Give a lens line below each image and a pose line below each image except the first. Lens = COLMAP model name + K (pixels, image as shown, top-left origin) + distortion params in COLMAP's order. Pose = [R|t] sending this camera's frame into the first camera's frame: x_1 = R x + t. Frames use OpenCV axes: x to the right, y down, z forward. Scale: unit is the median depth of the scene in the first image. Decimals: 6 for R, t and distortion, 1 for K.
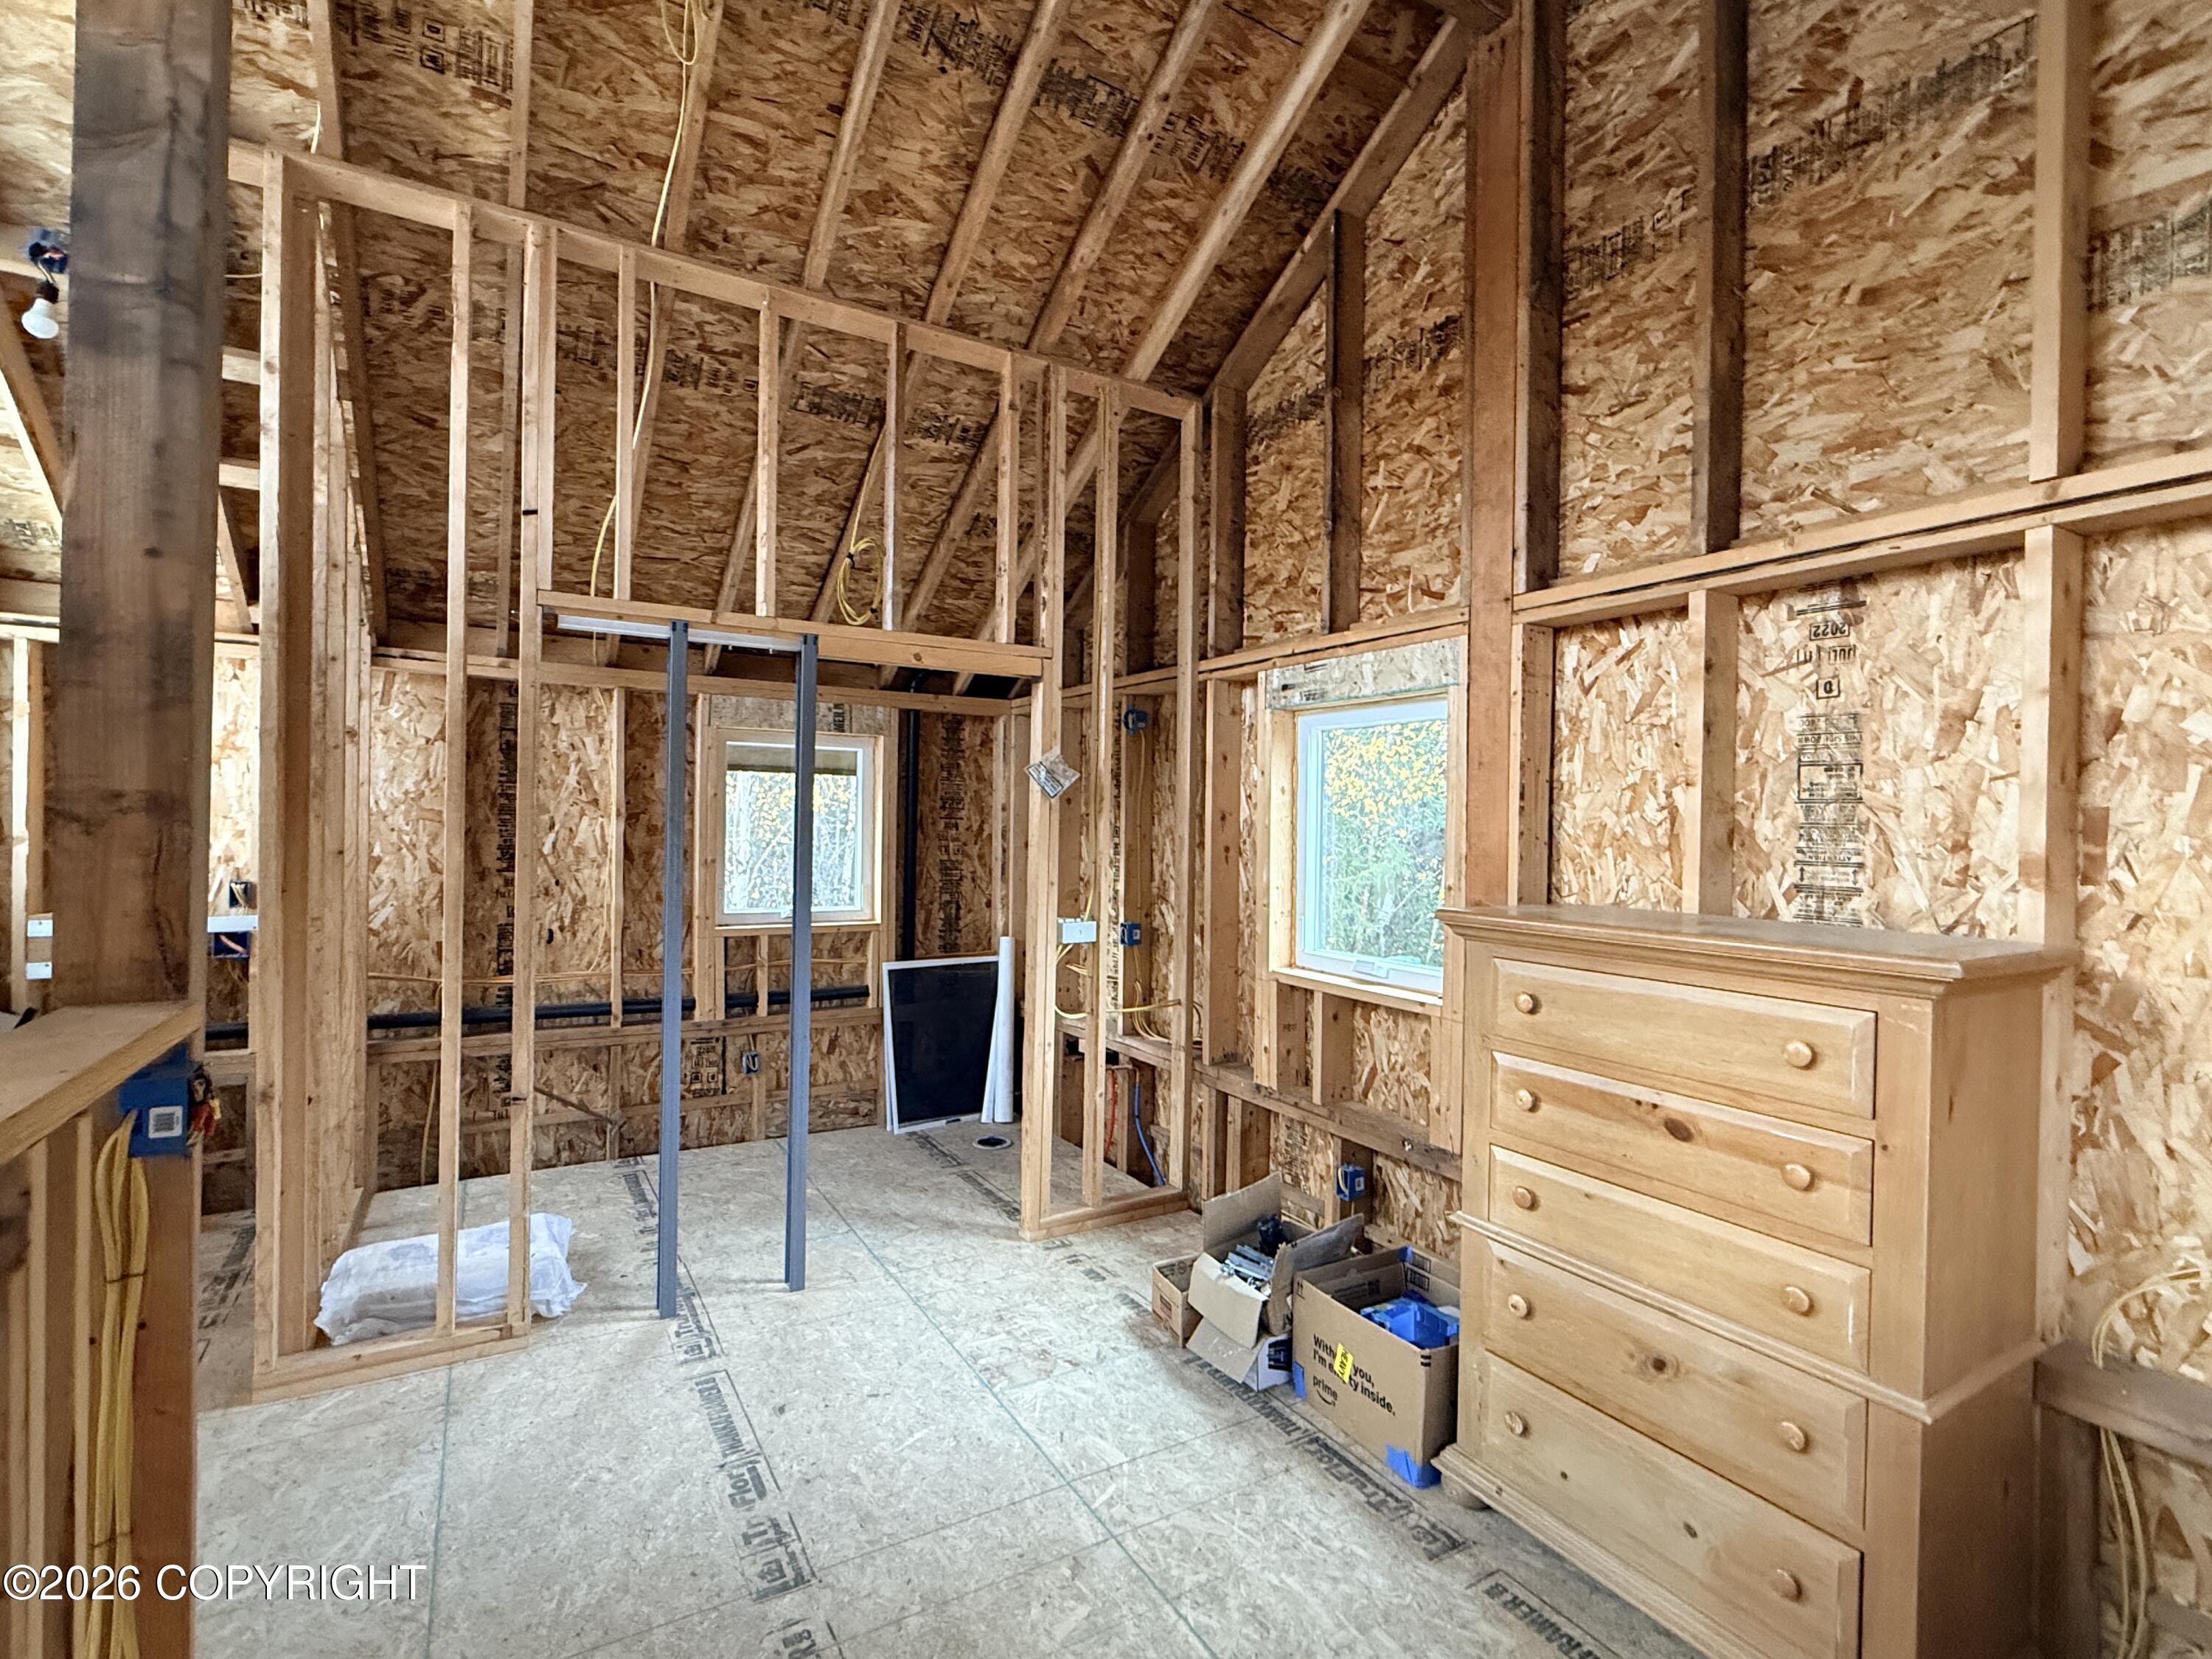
lens RADIAL K [[1042.0, 0, 1096.3], [0, 1042.0, 828.8], [0, 0, 1]] dist [0.002748, 0.002868]
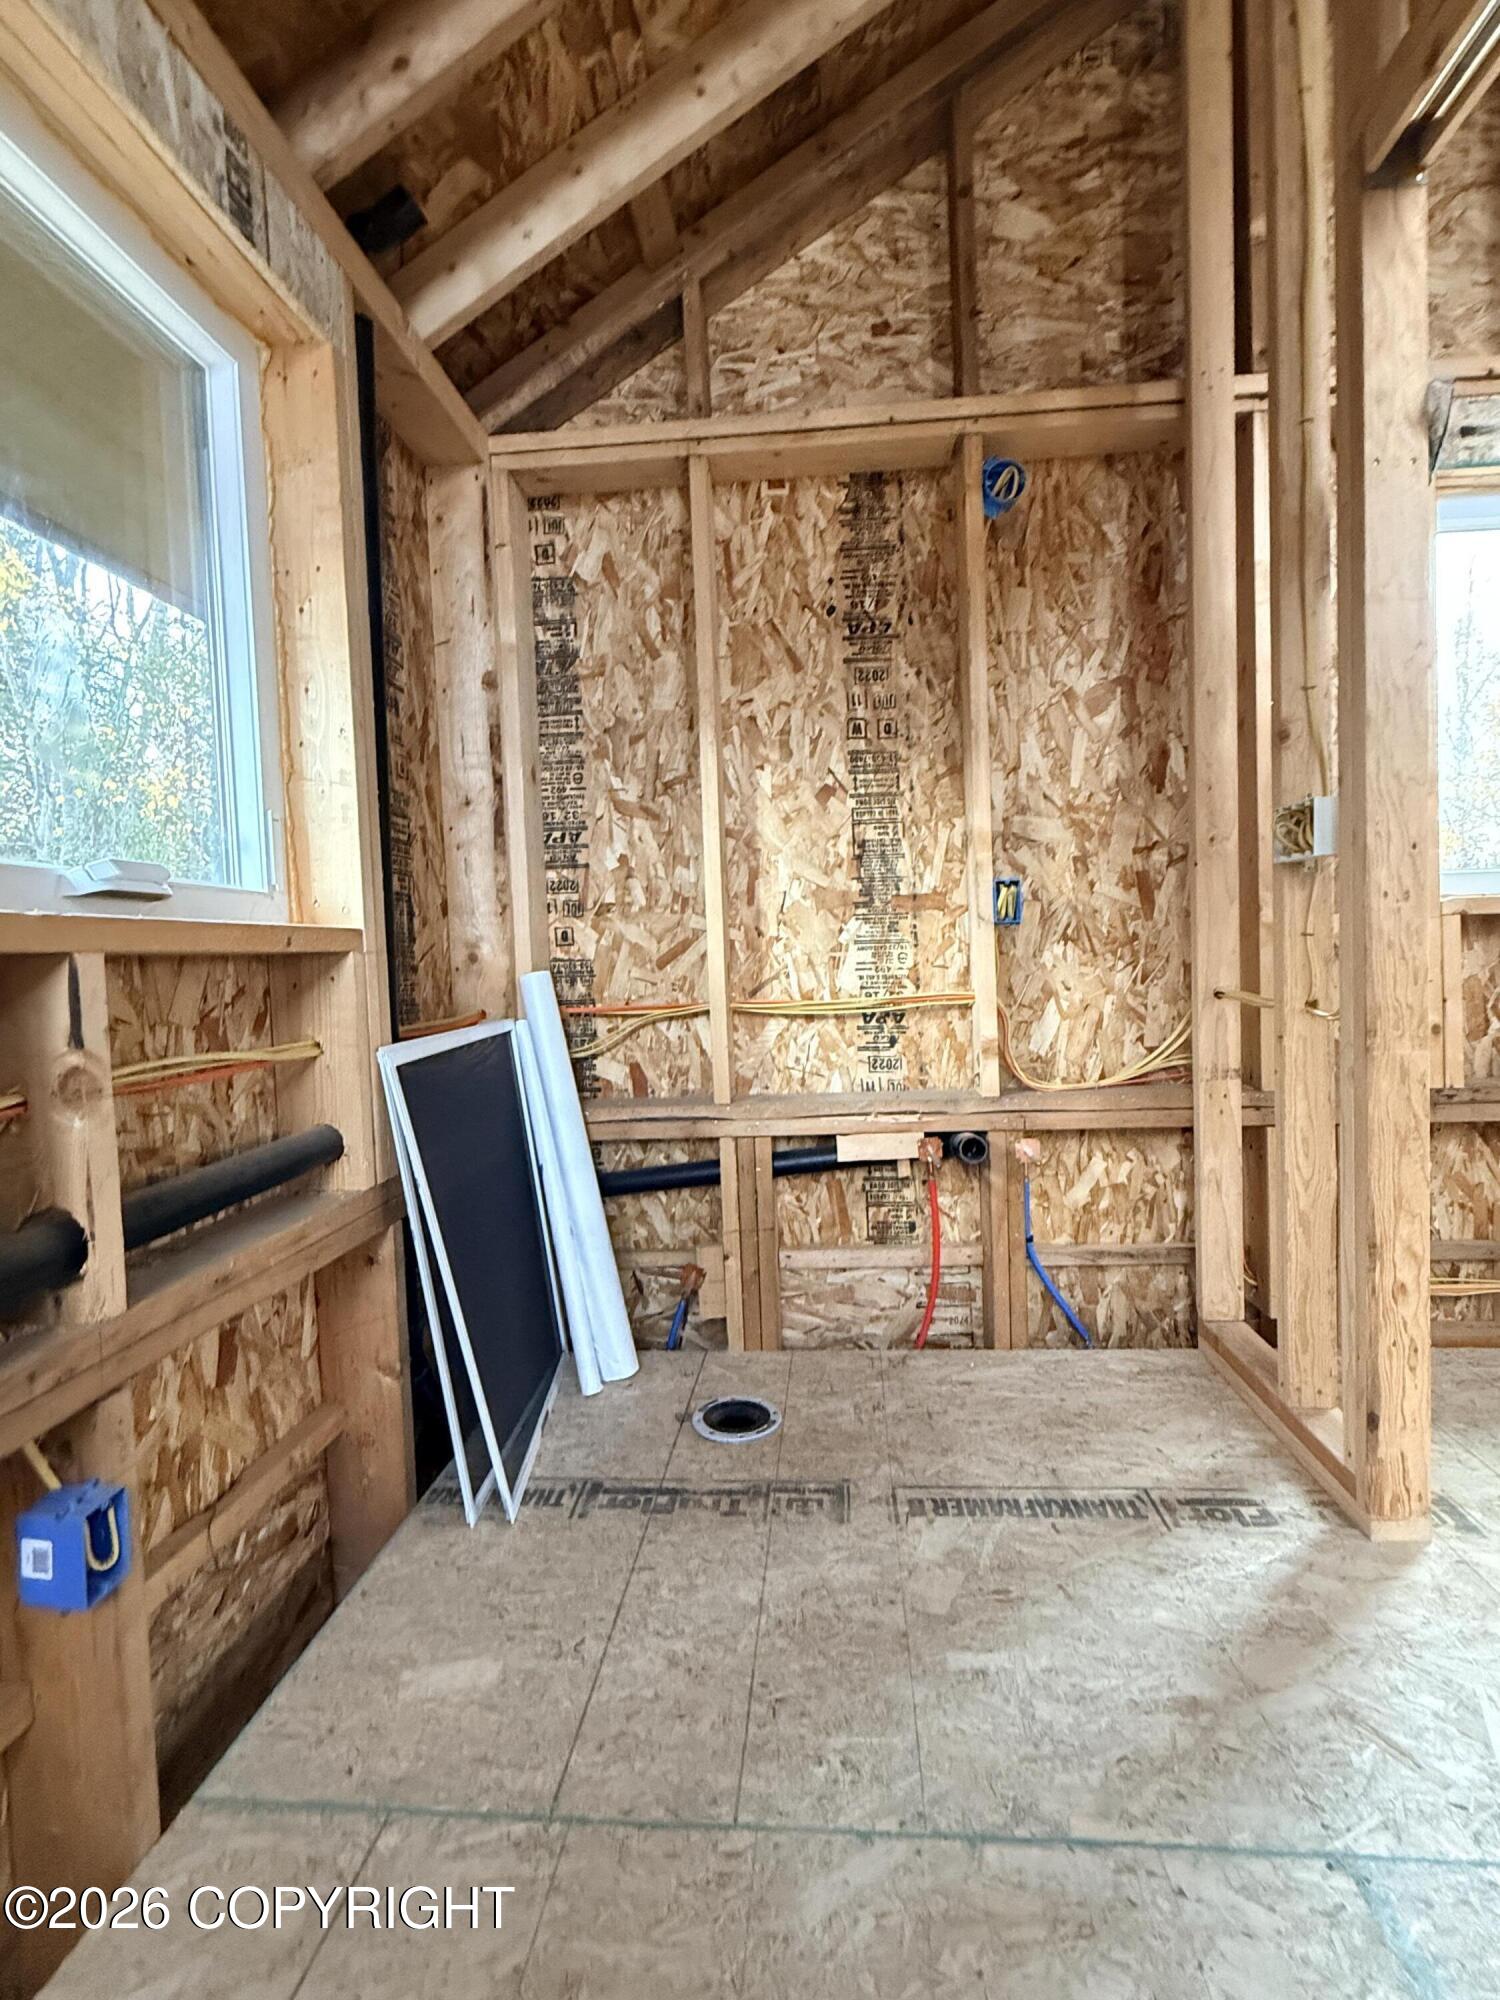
lens RADIAL K [[942.1, 0, 755.0], [0, 942.1, 991.5], [0, 0, 1]] dist [0.002748, 0.002868]
pose [[0.572870, -0.065579, 0.817019, -0.689574], [0.053791, 0.997653, 0.042361, 0.189335], [-0.817879, 0.019680, 0.575053, 1.322525]]
